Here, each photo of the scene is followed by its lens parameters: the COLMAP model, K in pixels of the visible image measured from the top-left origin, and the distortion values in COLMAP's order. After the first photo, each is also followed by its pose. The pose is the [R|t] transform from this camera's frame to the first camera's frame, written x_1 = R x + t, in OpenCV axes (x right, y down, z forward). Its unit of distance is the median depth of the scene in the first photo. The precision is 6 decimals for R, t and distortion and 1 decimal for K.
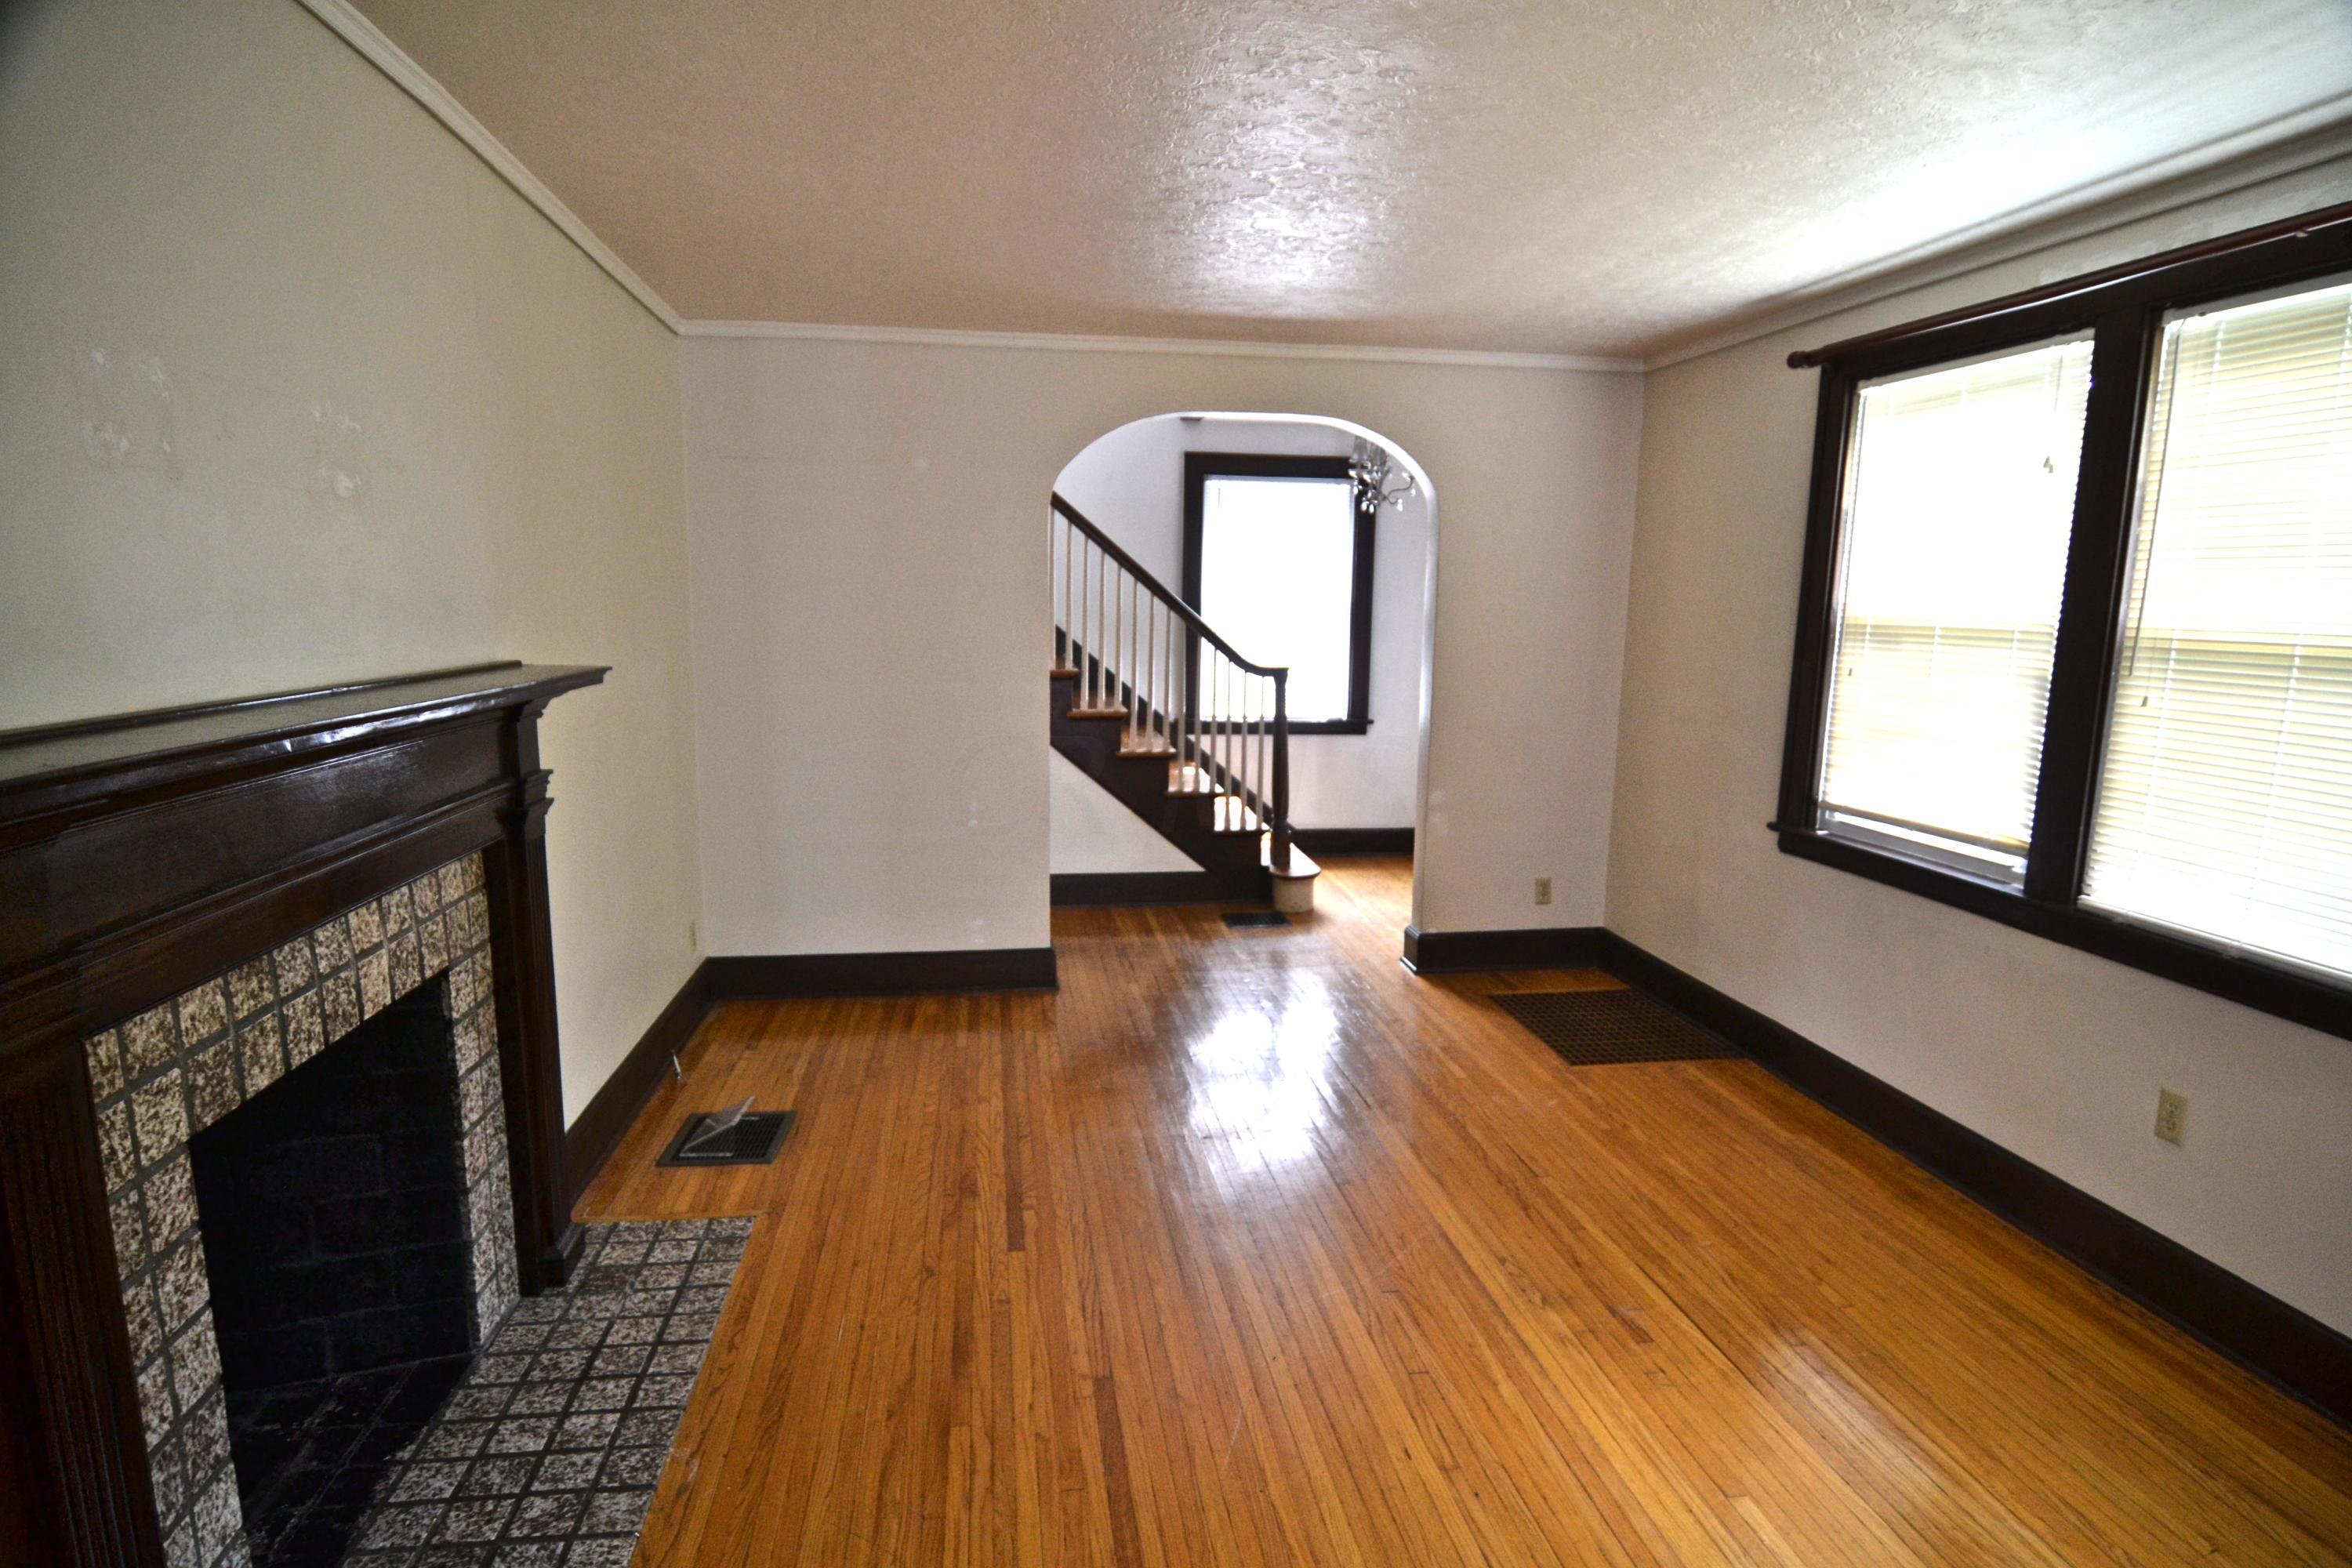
lens RADIAL K [[1286.0, 0, 1186.8], [0, 1286.0, 820.5], [0, 0, 1]] dist [-0.034415, -0.000151]
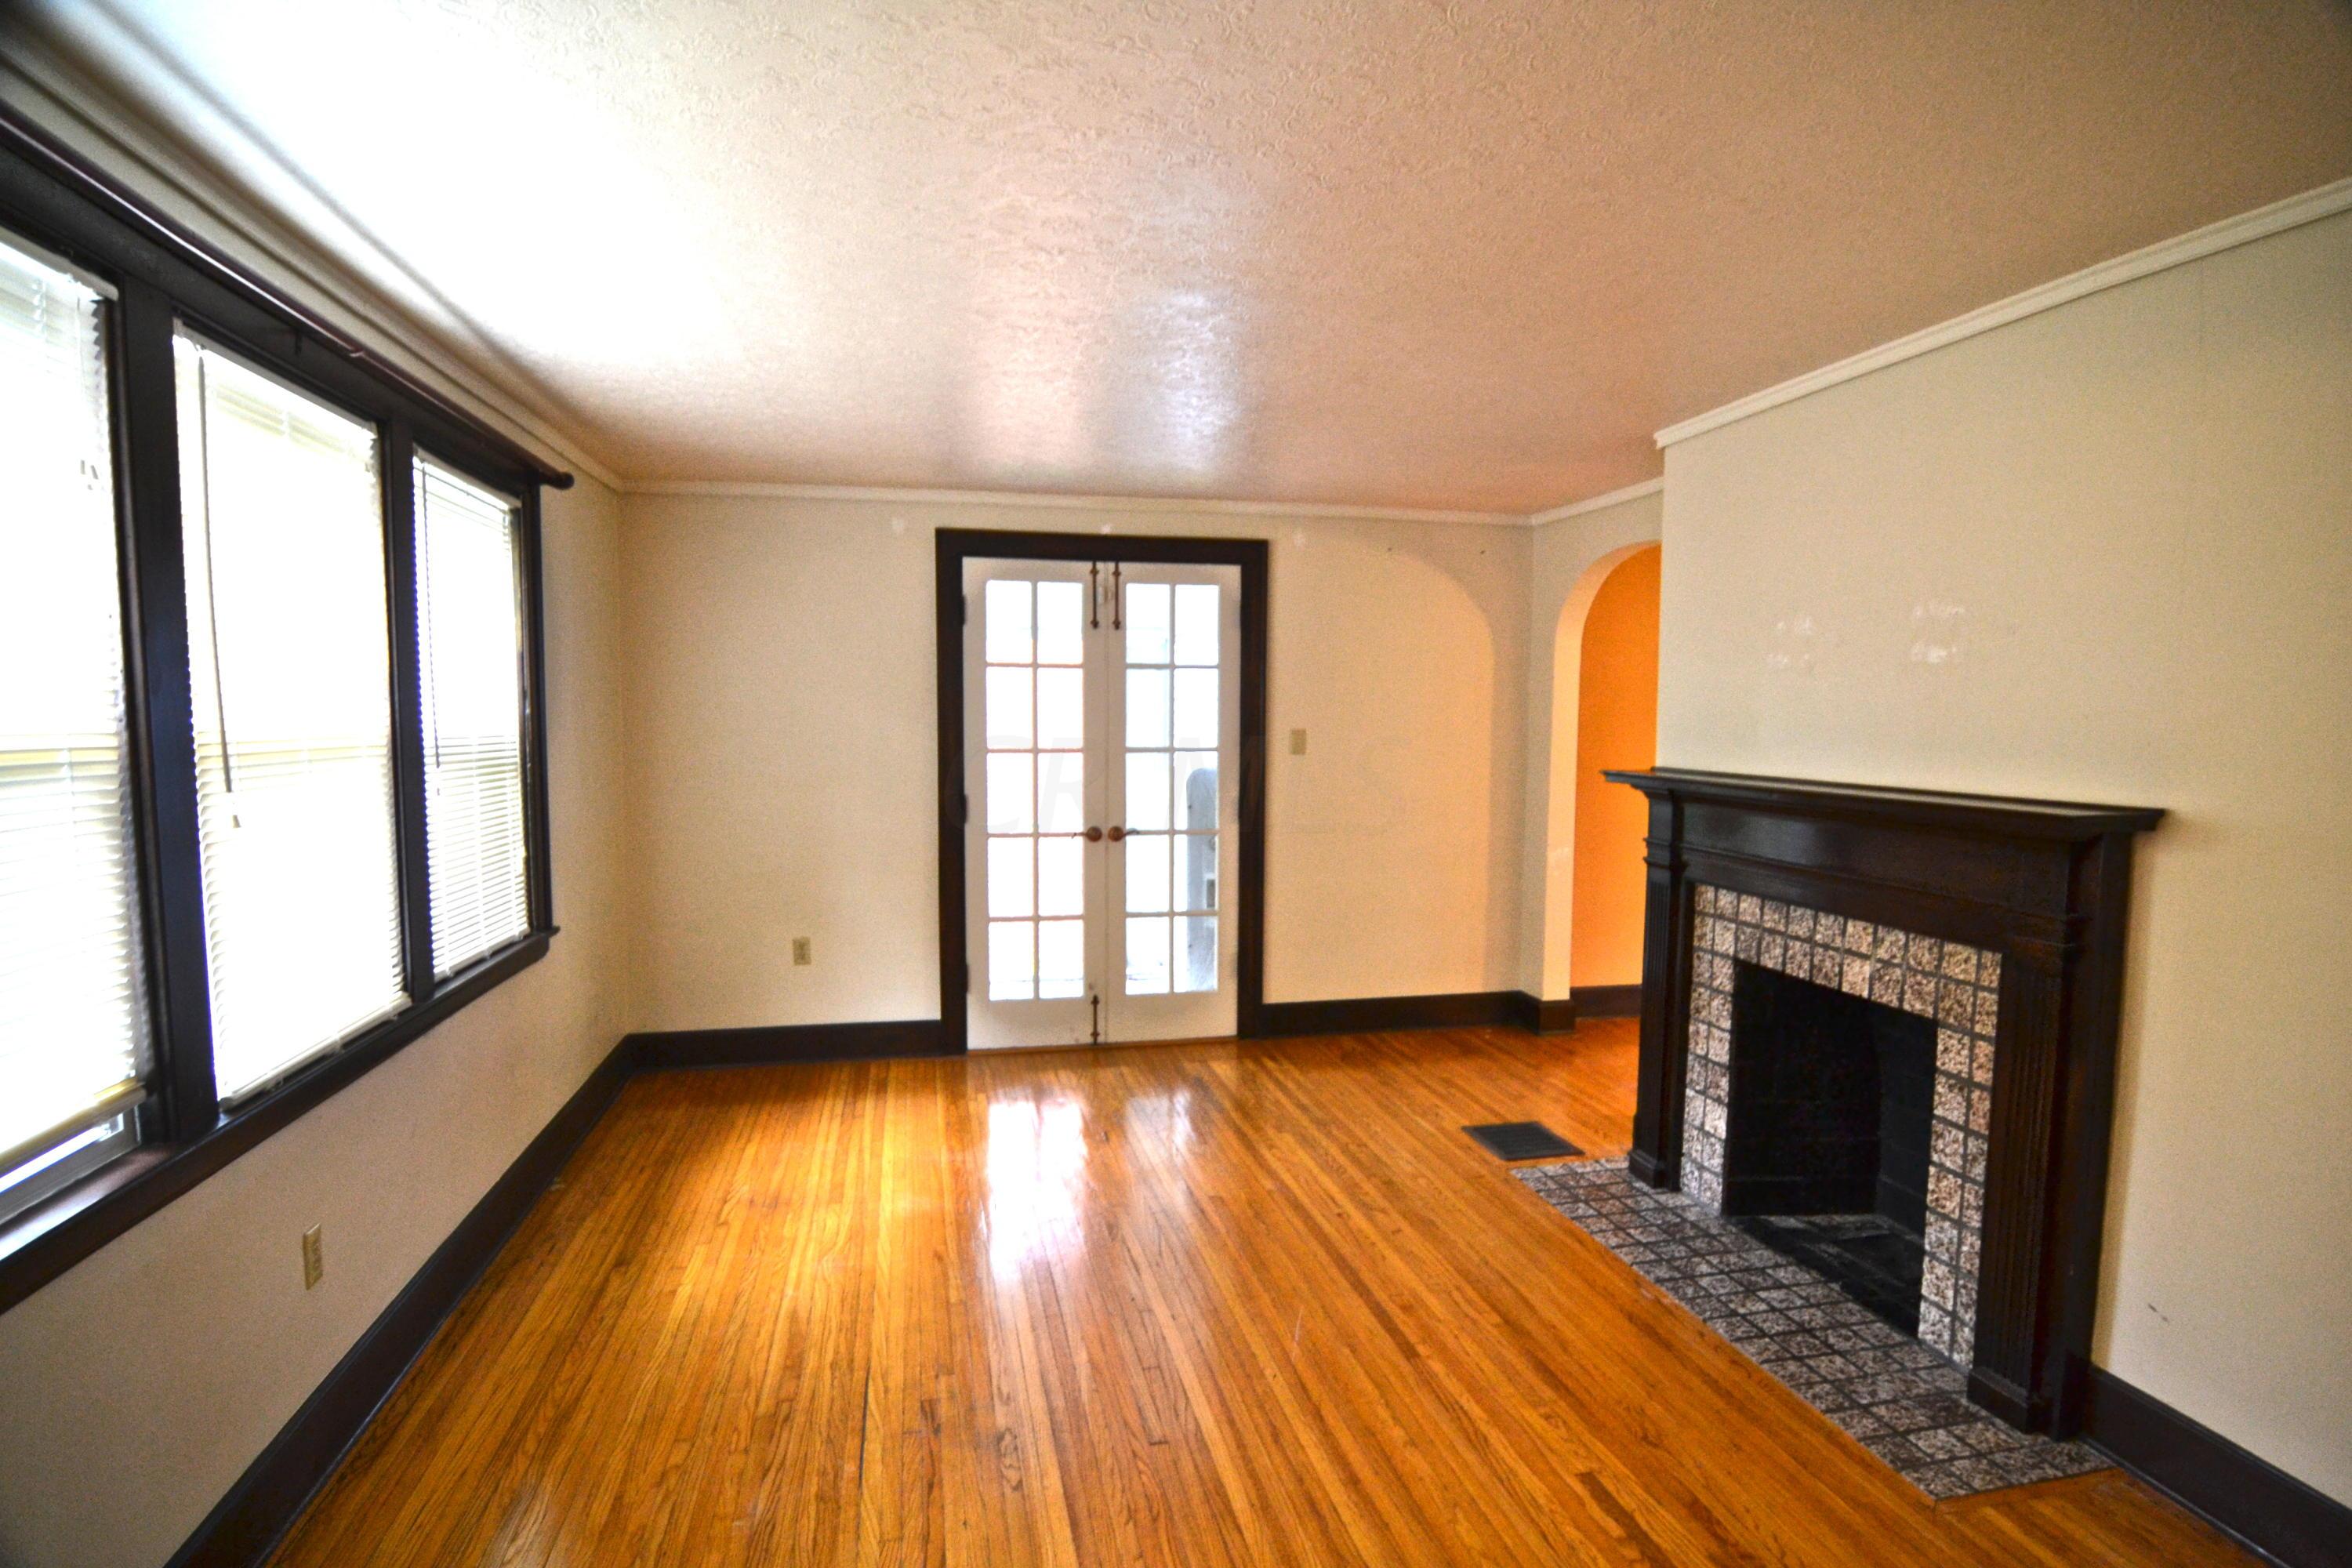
lens RADIAL K [[1286.0, 0, 1186.8], [0, 1286.0, 820.5], [0, 0, 1]] dist [-0.034415, -0.000151]
pose [[-0.998109, -0.018862, -0.058497, 0.226234], [-0.033107, 0.966869, 0.253119, -0.351017], [0.051784, 0.254577, -0.965665, 2.000882]]
